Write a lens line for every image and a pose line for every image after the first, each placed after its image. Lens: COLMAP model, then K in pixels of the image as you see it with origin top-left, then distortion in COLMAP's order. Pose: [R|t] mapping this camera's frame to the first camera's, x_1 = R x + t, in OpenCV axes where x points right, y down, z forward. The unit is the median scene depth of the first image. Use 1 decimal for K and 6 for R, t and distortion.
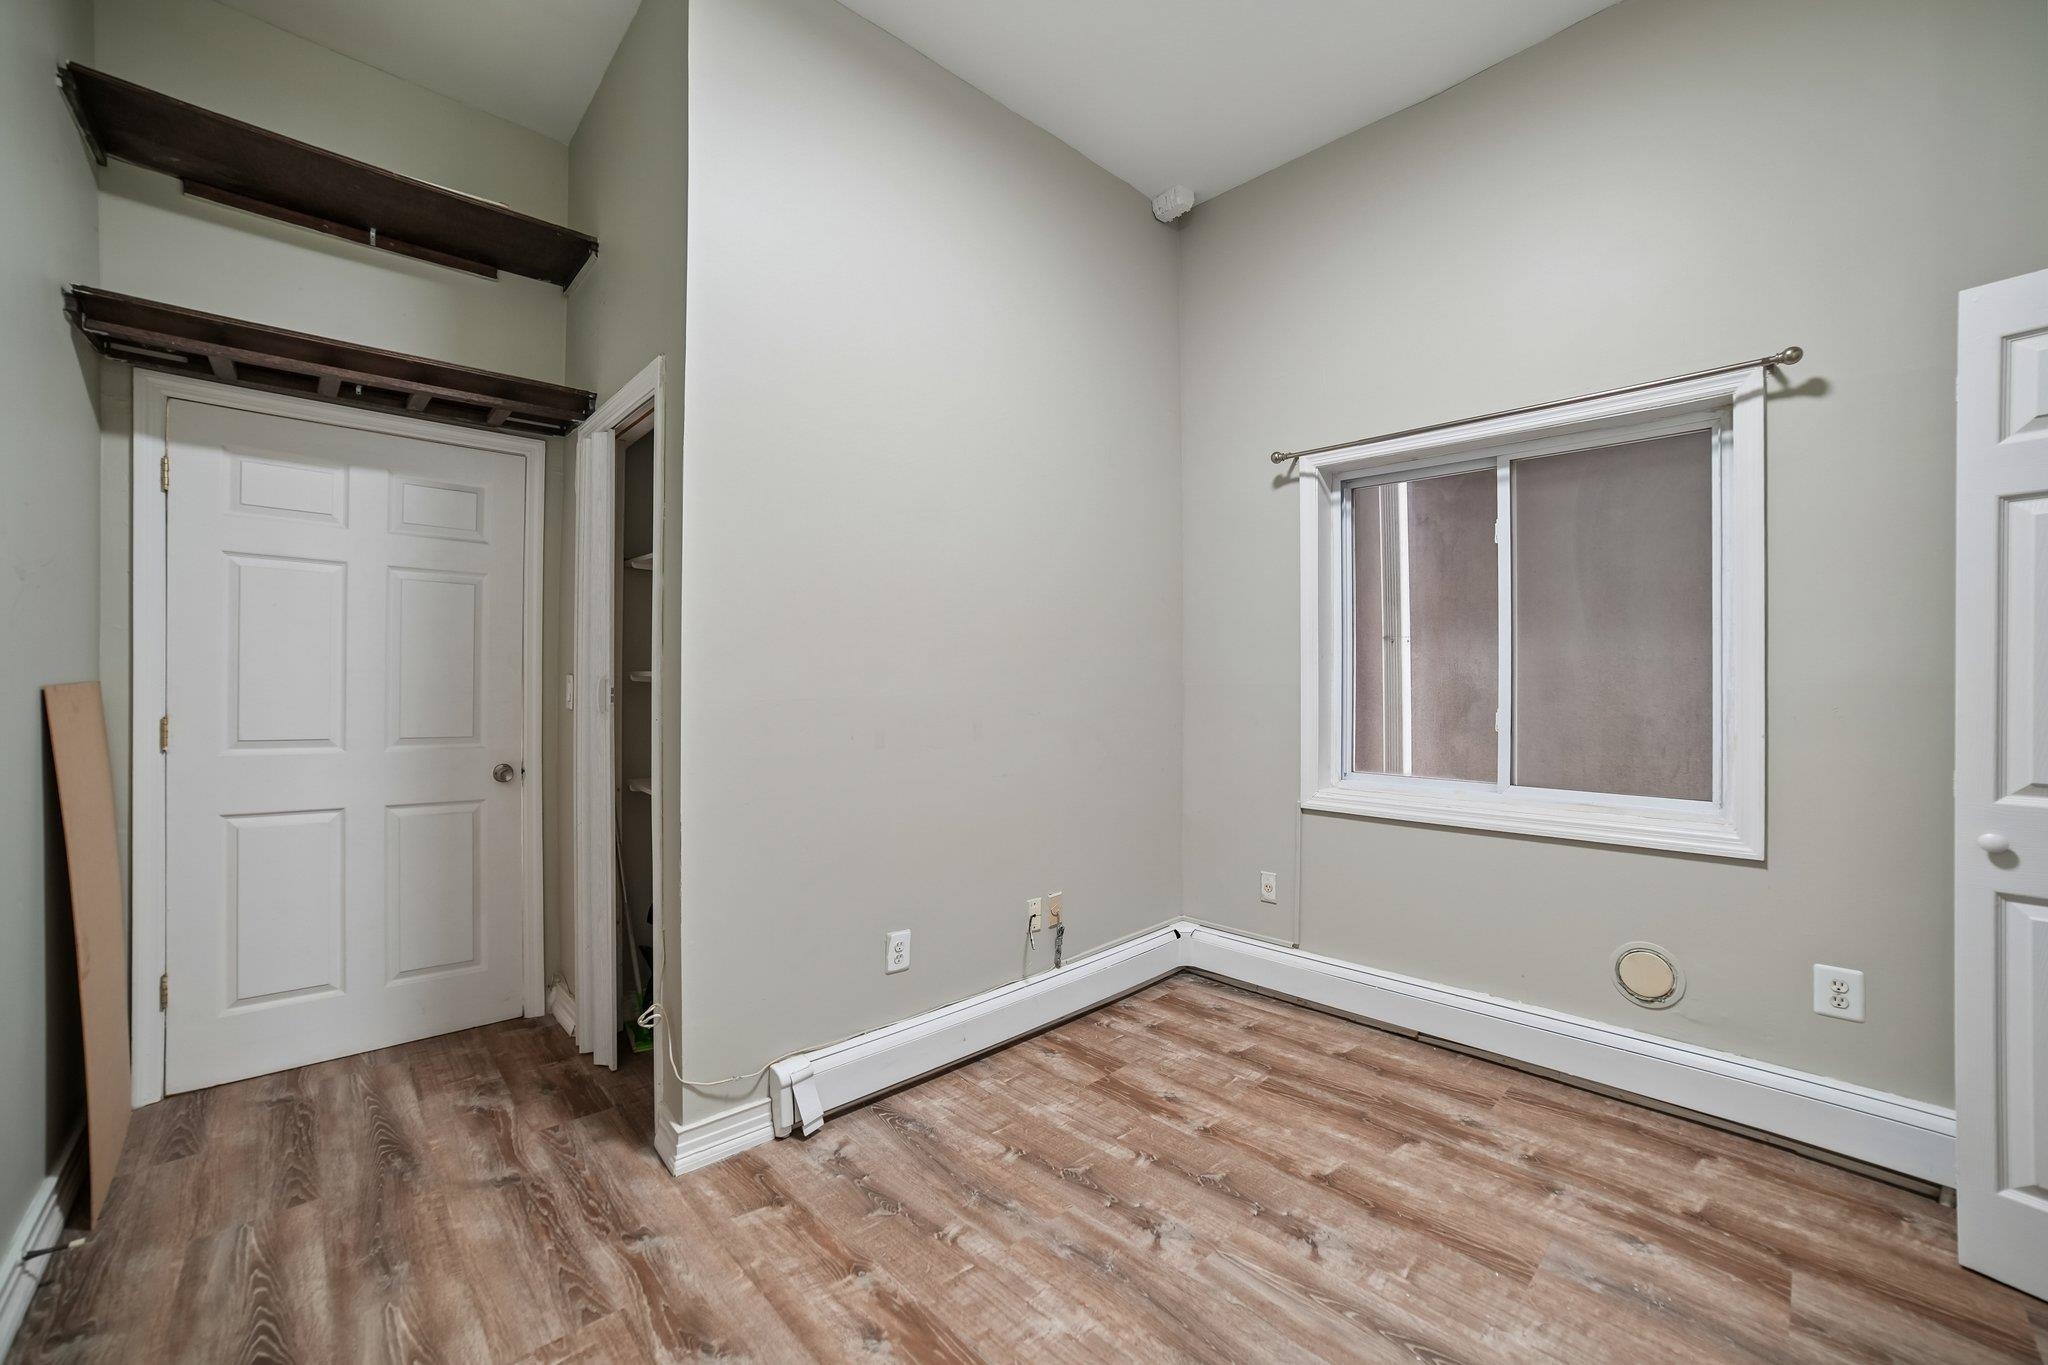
lens RADIAL K [[814.8, 0, 1024.0], [0, 814.8, 682.5], [0, 0, 1]] dist [-0.078521, 0.028543]
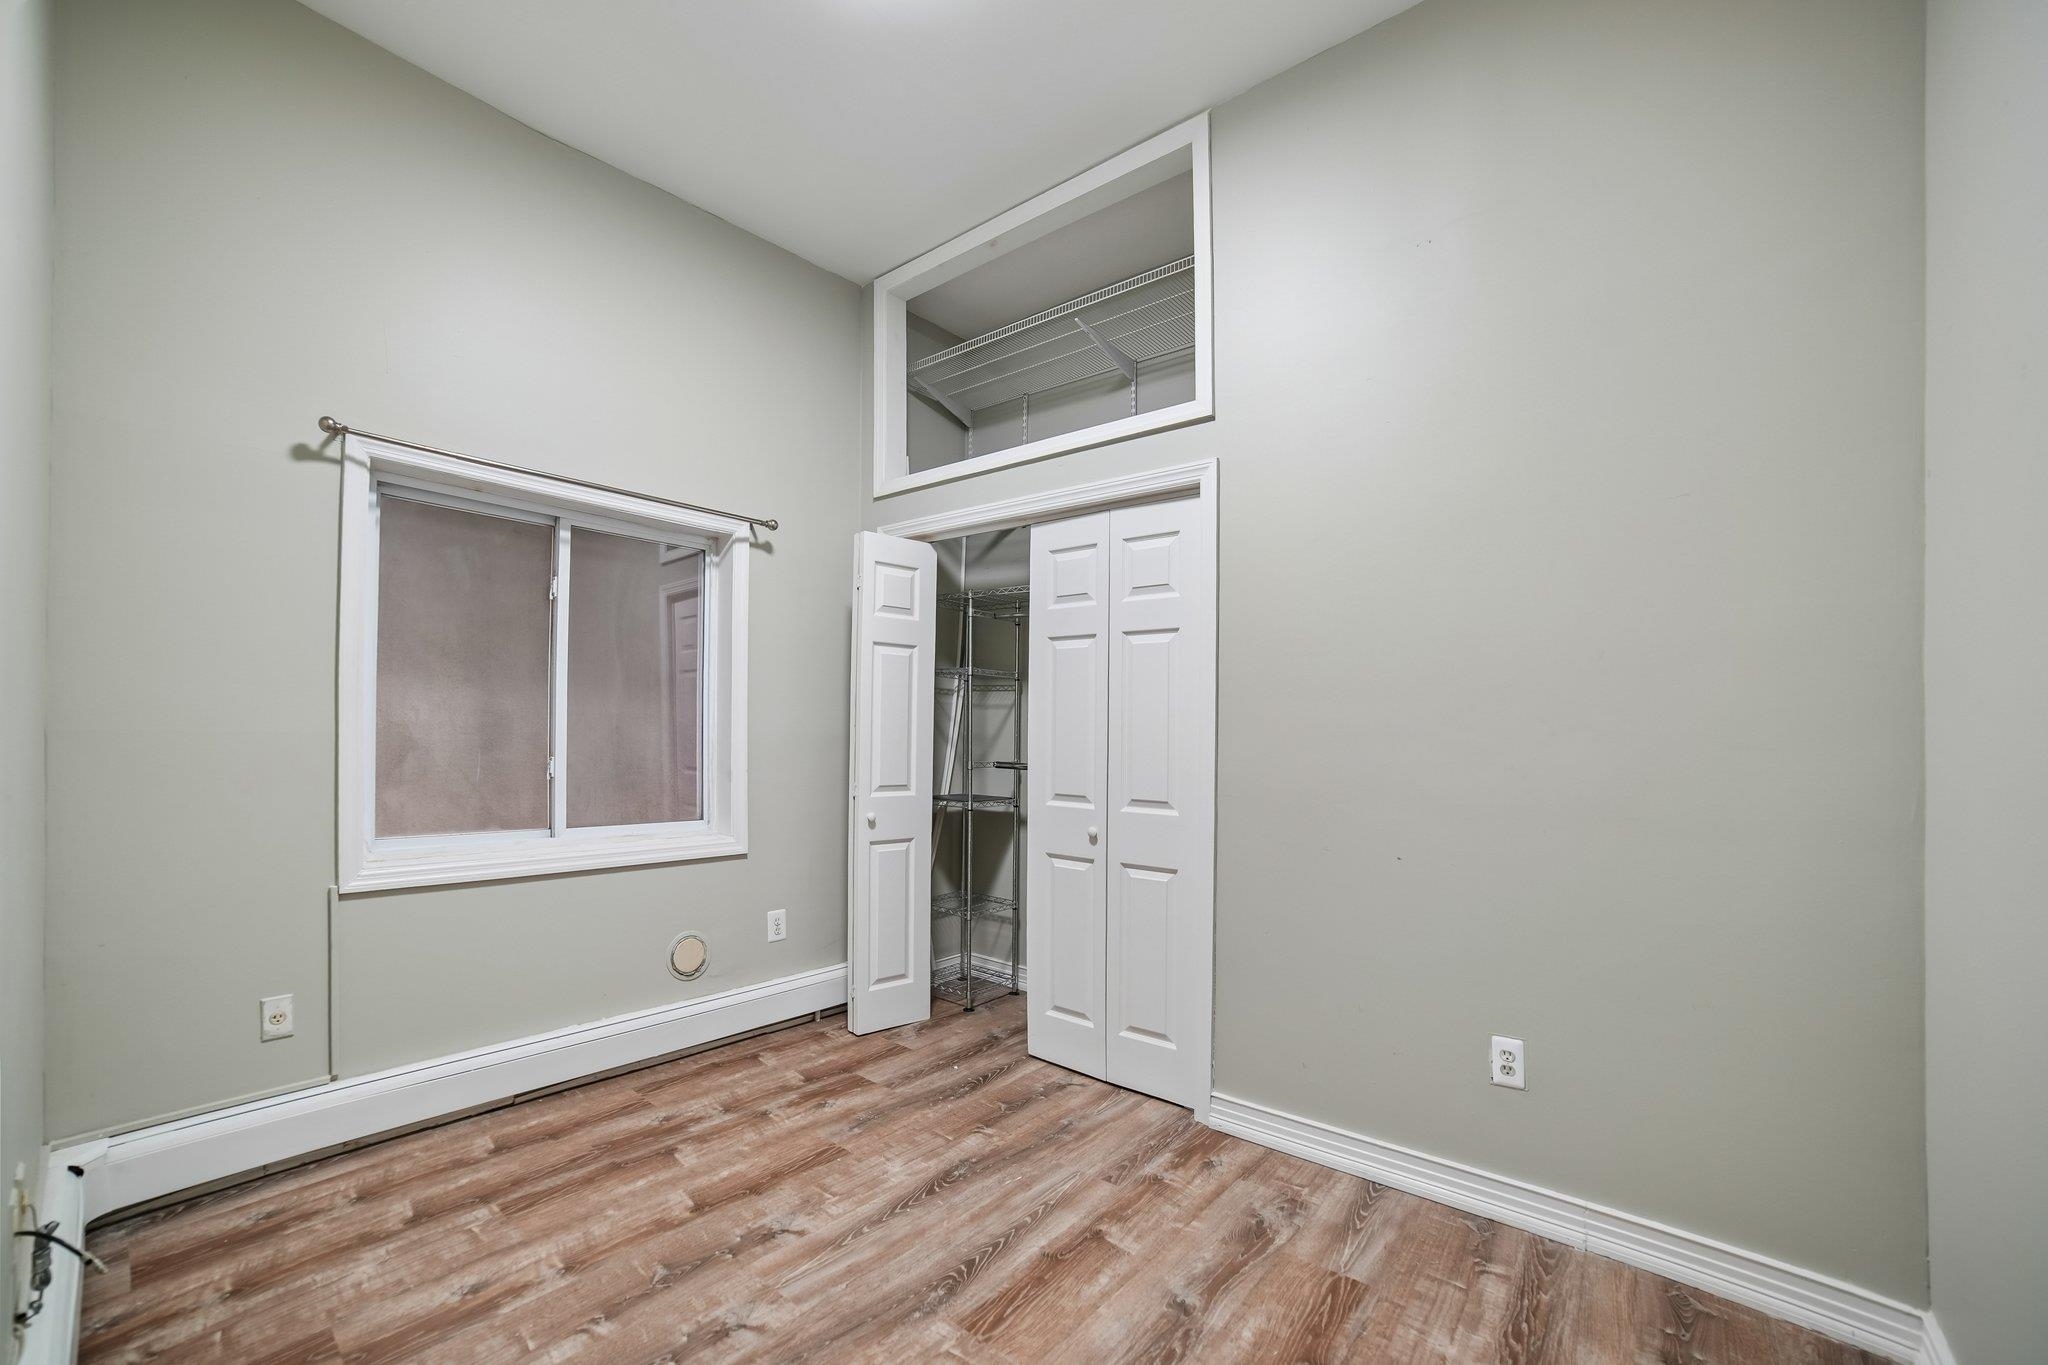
lens RADIAL K [[911.8, 0, 877.7], [0, 911.8, 752.7], [0, 0, 1]] dist [-0.096305, 0.080865]
pose [[-0.048268, -0.015226, 0.998718, -0.743967], [-0.009023, 0.999850, 0.014807, 0.006042], [-0.998794, -0.008297, -0.048398, 0.762142]]
